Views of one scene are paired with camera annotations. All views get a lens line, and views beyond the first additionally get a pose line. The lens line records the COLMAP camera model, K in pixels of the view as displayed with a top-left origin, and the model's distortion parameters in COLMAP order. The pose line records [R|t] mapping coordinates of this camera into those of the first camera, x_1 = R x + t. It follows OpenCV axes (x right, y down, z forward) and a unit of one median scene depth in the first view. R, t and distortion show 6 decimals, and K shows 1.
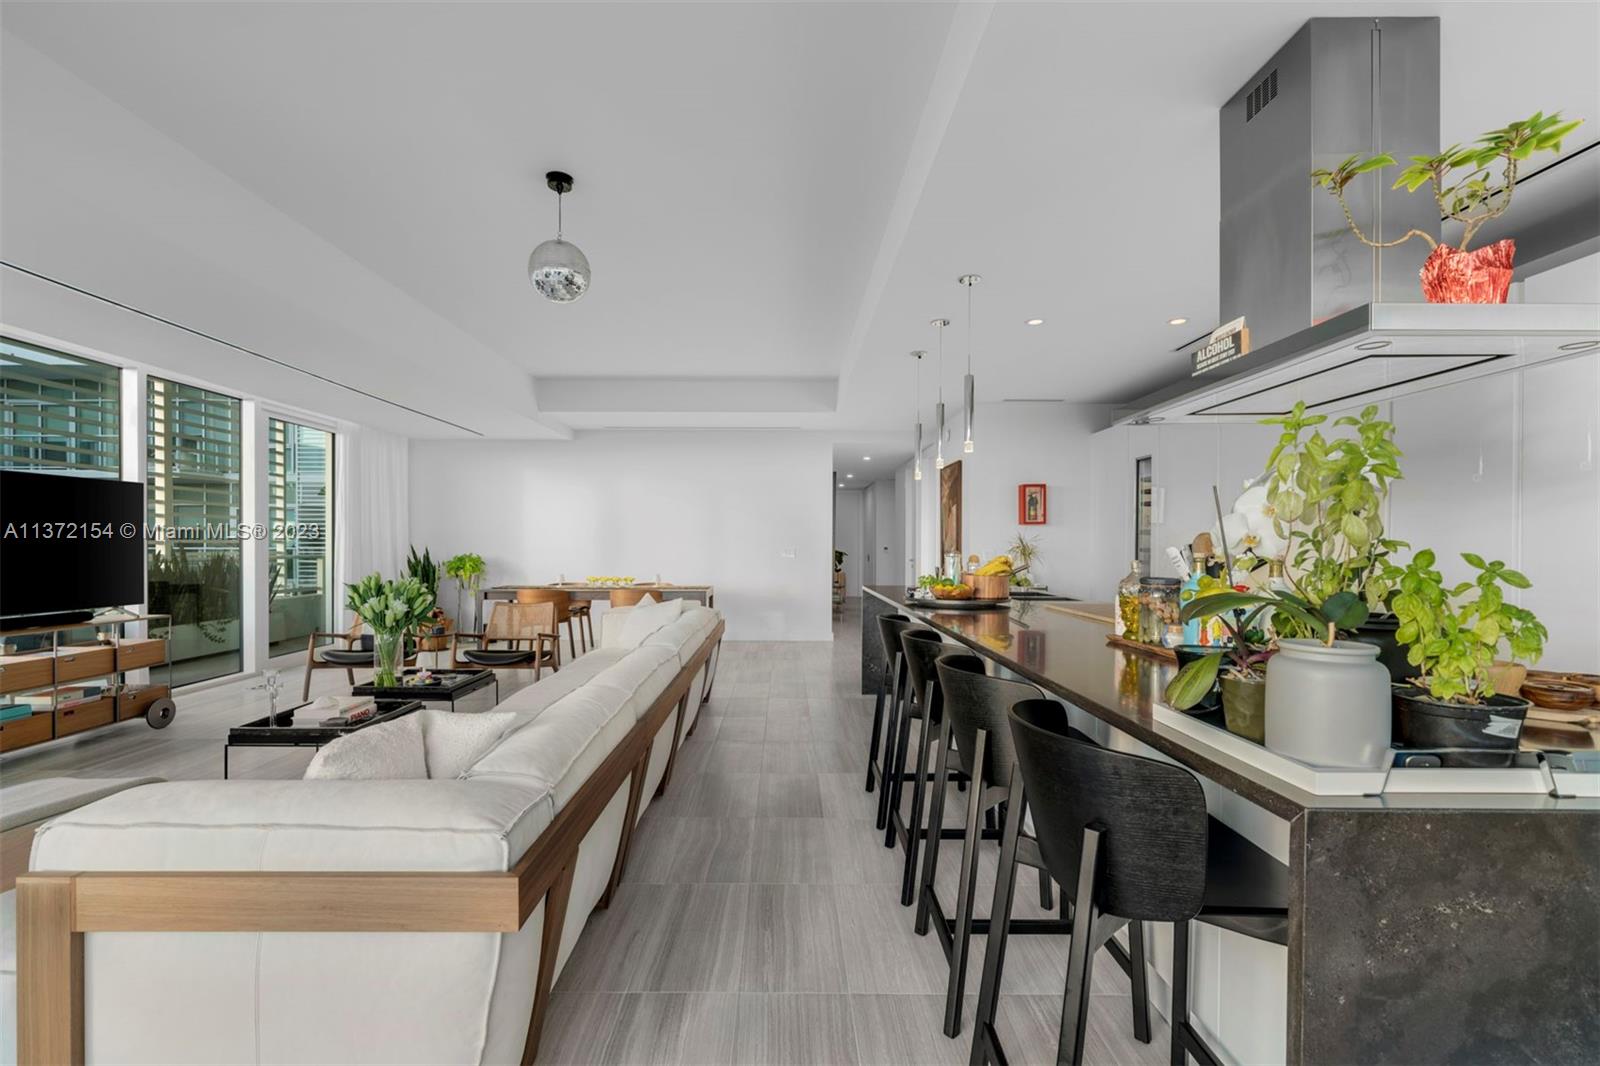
lens RADIAL K [[693.7, 0, 794.2], [0, 693.7, 548.2], [0, 0, 1]] dist [-0.001854, -0.000148]
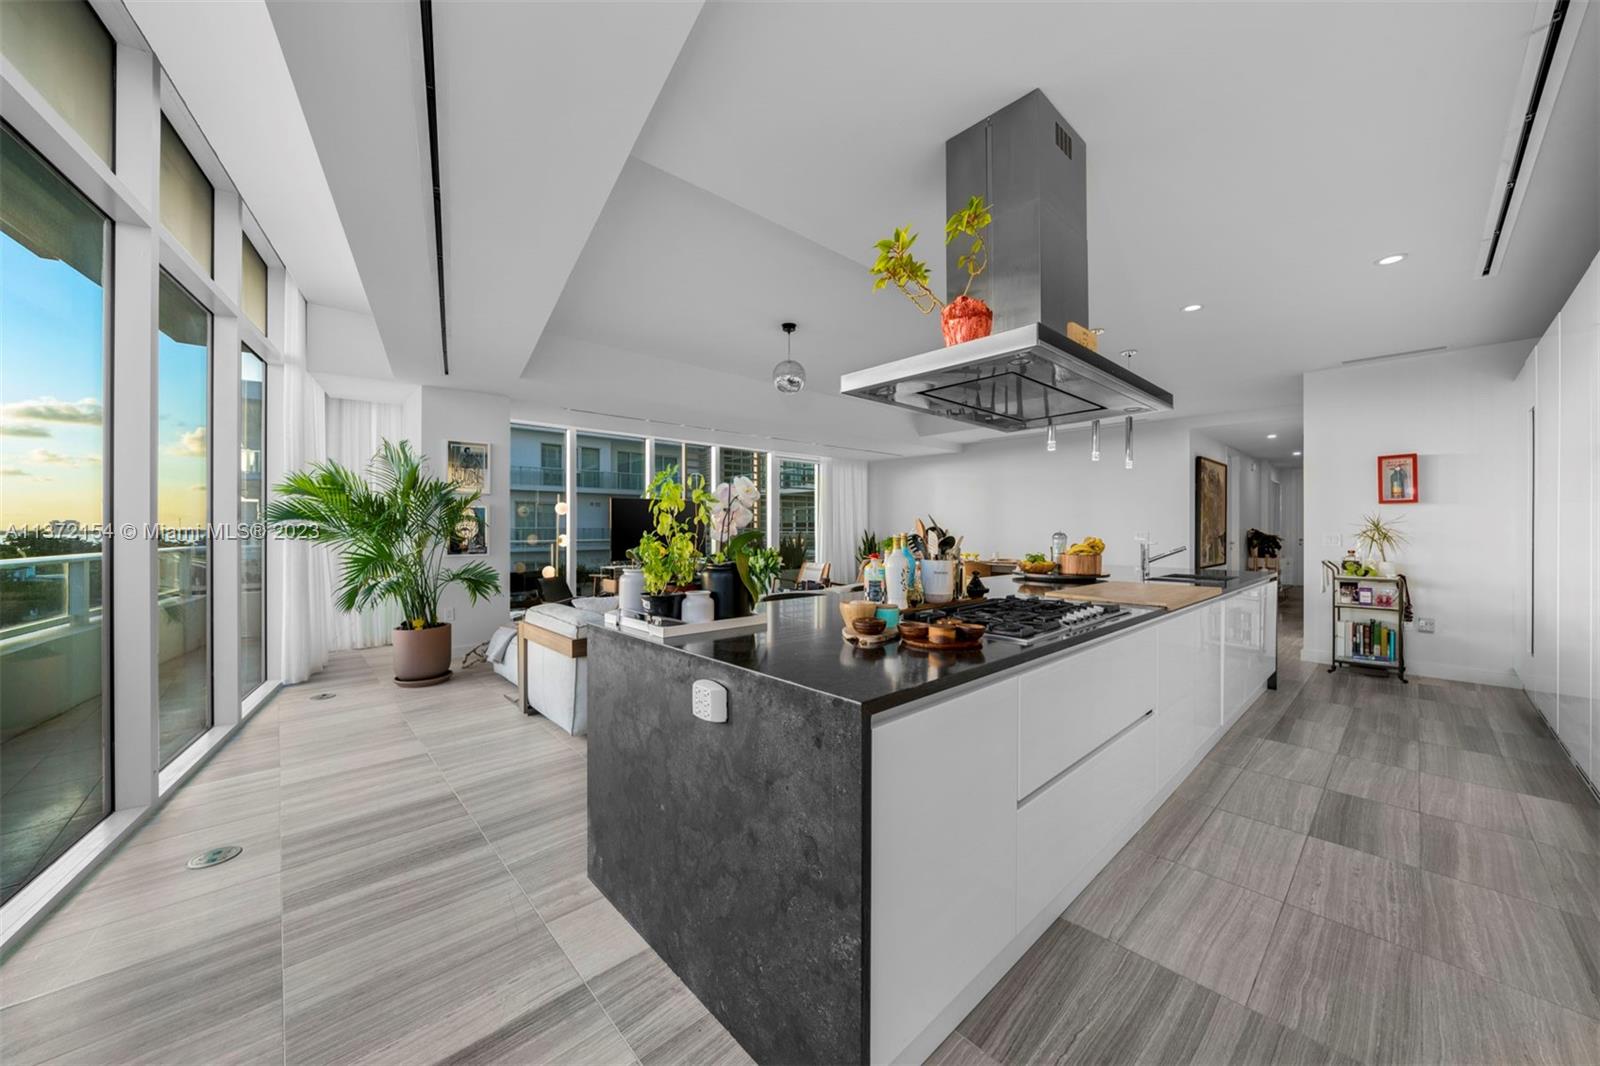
lens RADIAL K [[576.2, 0, 800.0], [0, 576.2, 533.0], [0, 0, 1]] dist [-0.000079, -0.000008]
pose [[0.676274, 0.000191, -0.736650, 0.679644], [-0.000516, 1.000000, -0.000215, 0.004163], [0.736650, 0.000526, 0.676274, 0.012721]]
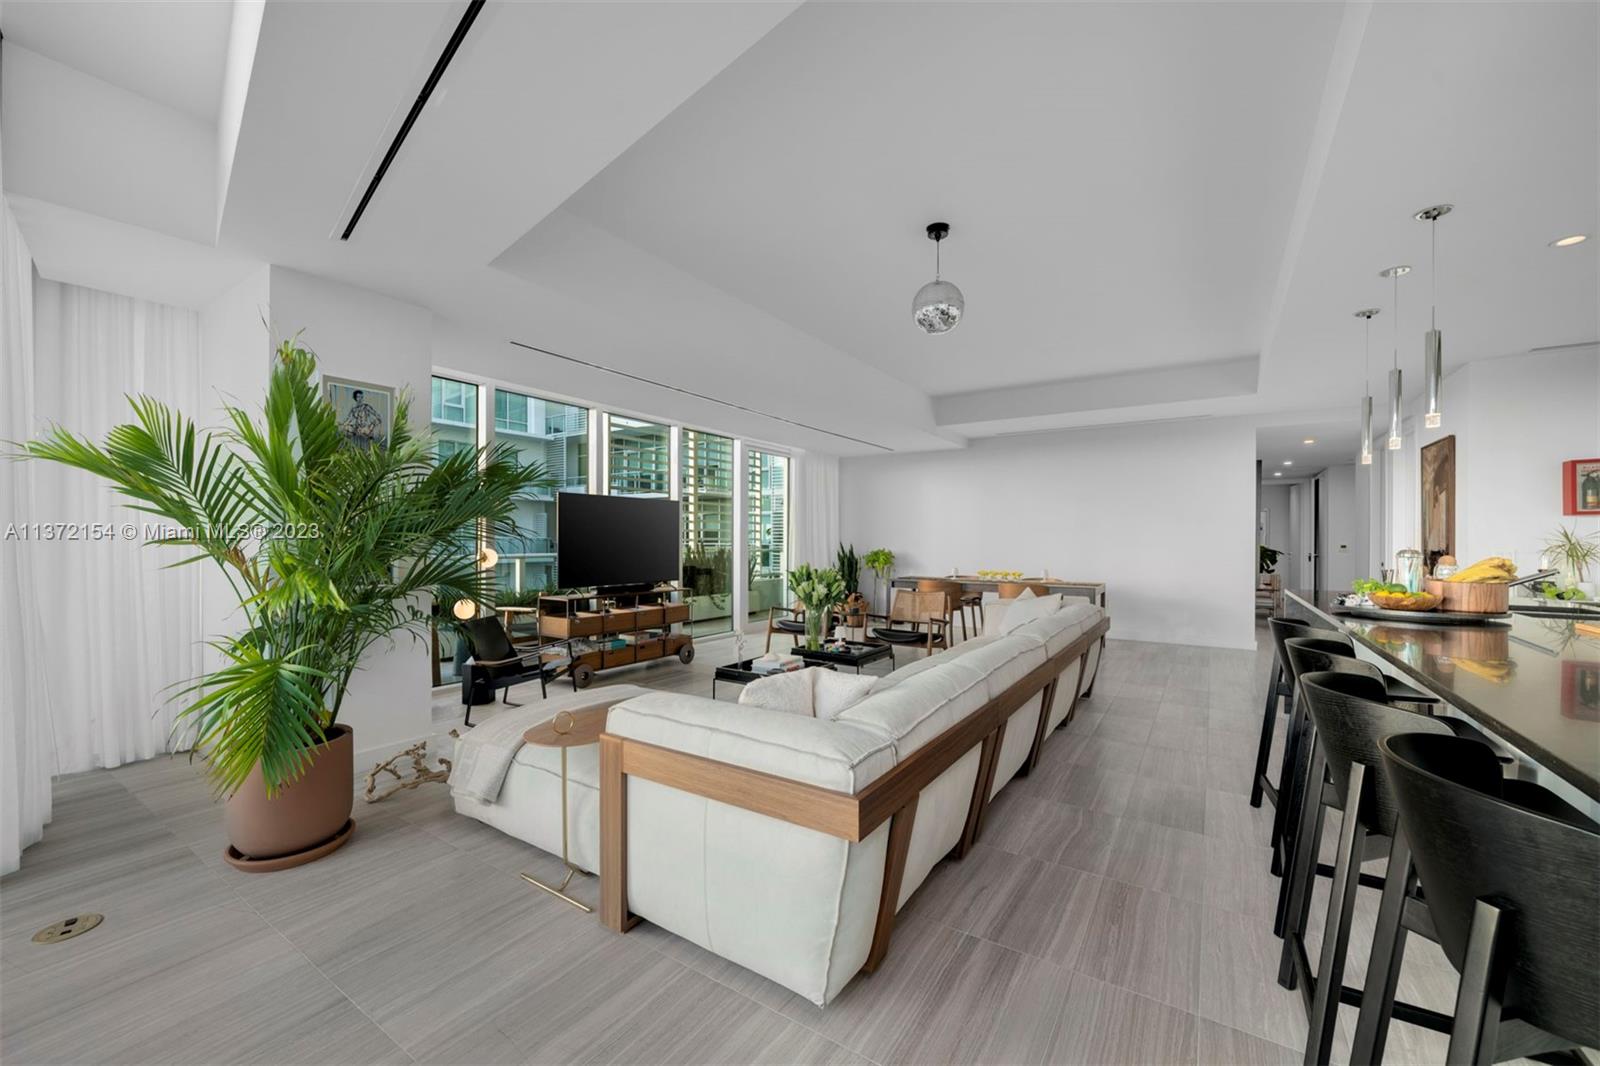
lens RADIAL K [[638.9, 0, 798.2], [0, 638.9, 541.5], [0, 0, 1]] dist [-0.009940, 0.008030]
pose [[0.830881, 0.001413, -0.556448, 0.056346], [-0.004217, 0.999984, -0.003758, -0.000924], [0.556434, 0.005469, 0.830874, -0.017245]]
